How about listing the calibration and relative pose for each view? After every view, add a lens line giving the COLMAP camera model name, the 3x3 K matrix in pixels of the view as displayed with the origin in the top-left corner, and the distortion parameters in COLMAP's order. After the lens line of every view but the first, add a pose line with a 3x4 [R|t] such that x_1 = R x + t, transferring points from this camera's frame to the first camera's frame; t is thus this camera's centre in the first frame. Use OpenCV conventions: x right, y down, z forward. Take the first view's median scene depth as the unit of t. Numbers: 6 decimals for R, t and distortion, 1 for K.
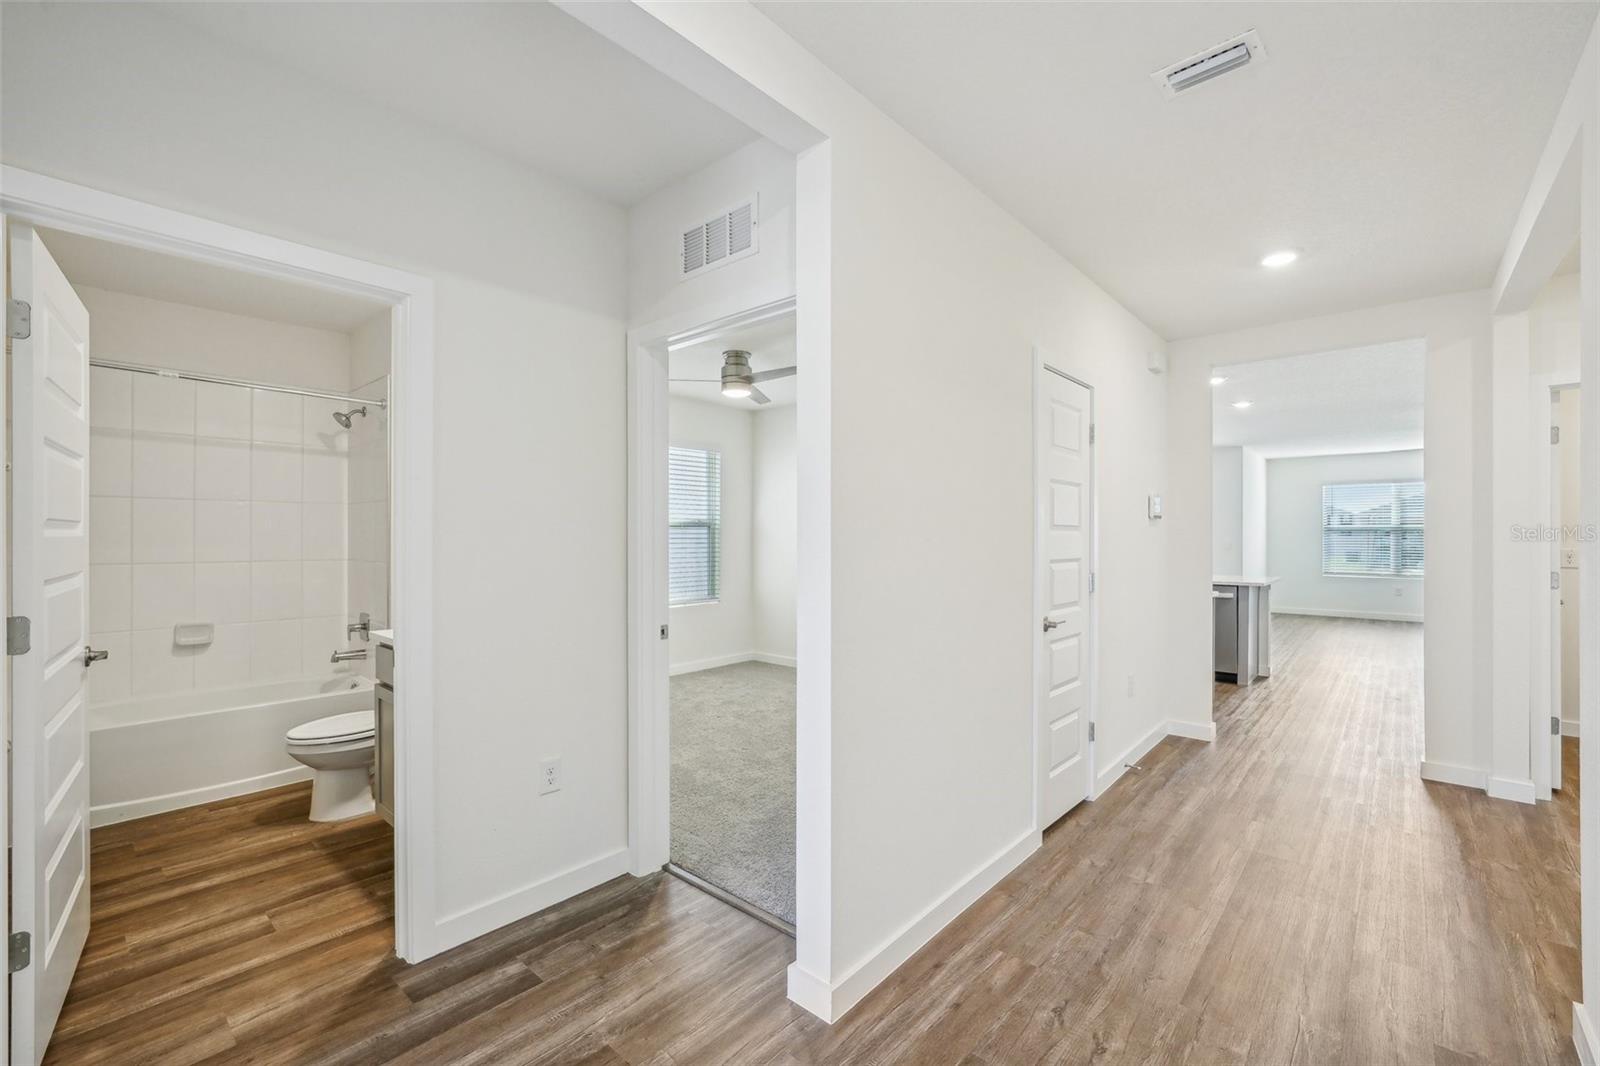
lens RADIAL K [[674.1, 0, 796.5], [0, 674.1, 539.8], [0, 0, 1]] dist [-0.001623, 0.000002]
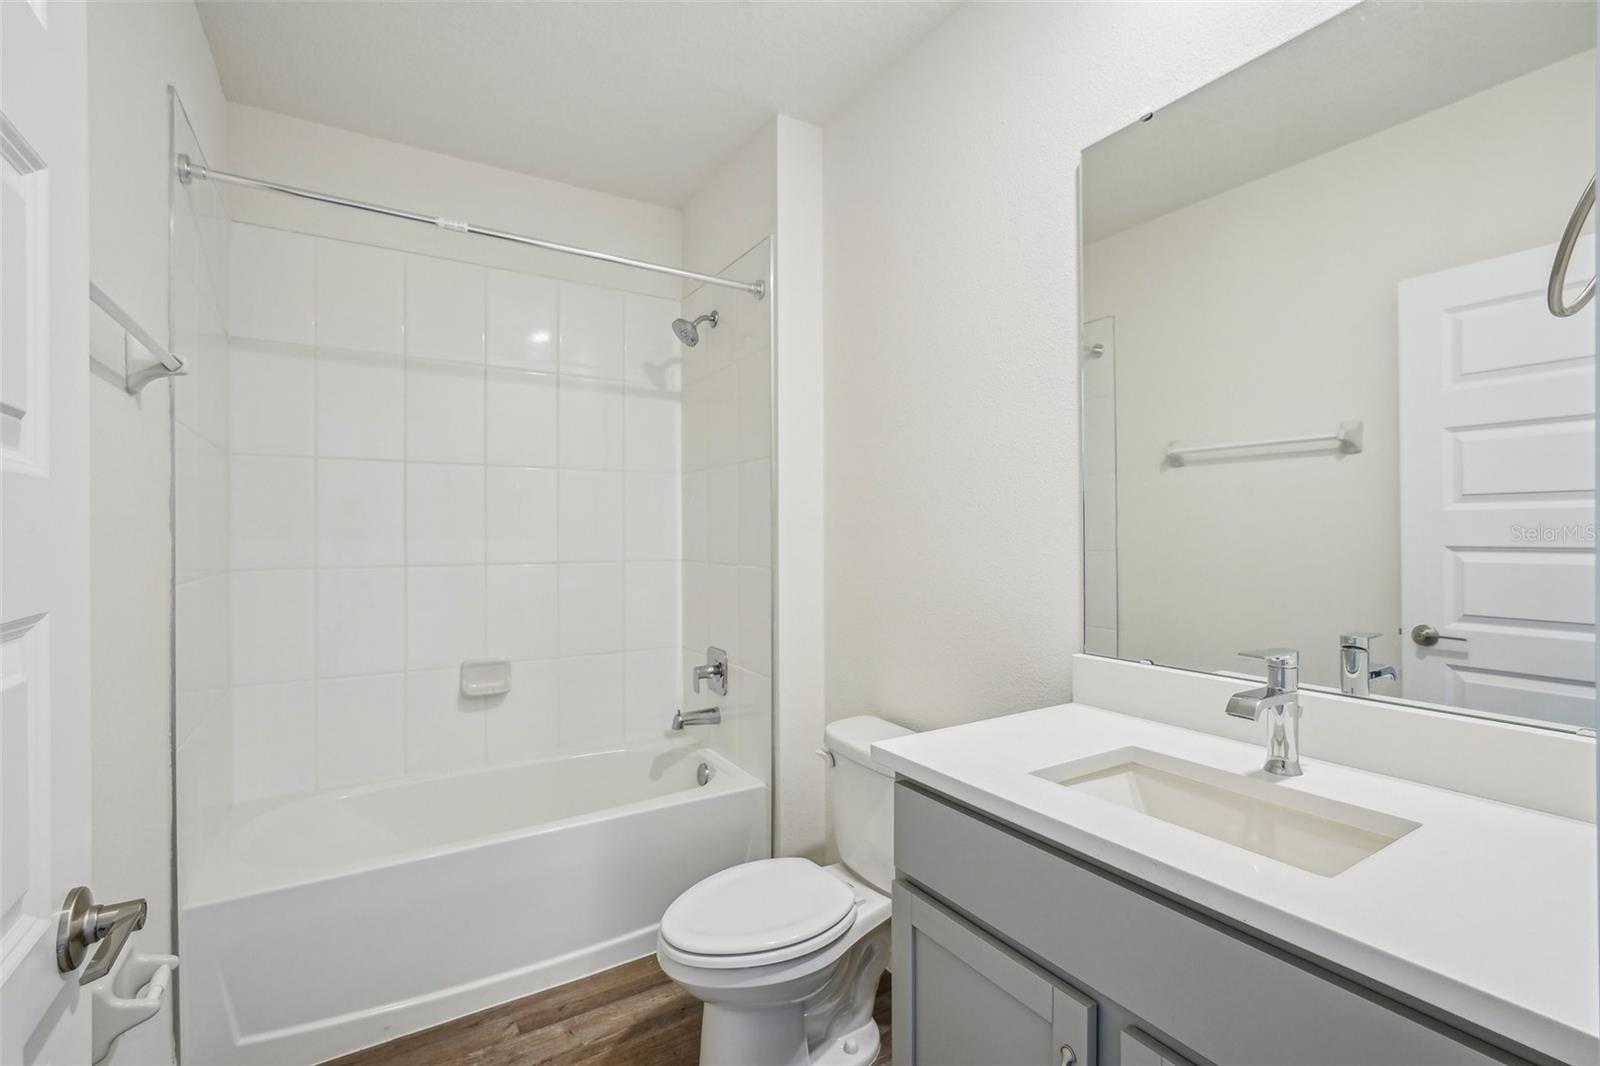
lens RADIAL K [[705.1, 0, 802.1], [0, 705.1, 528.2], [0, 0, 1]] dist [0.015865, 0.000496]
pose [[0.961715, -0.007846, -0.273938, -0.399434], [0.008297, 0.999965, 0.000487, -0.000073], [0.273925, -0.002741, 0.961747, 0.413896]]
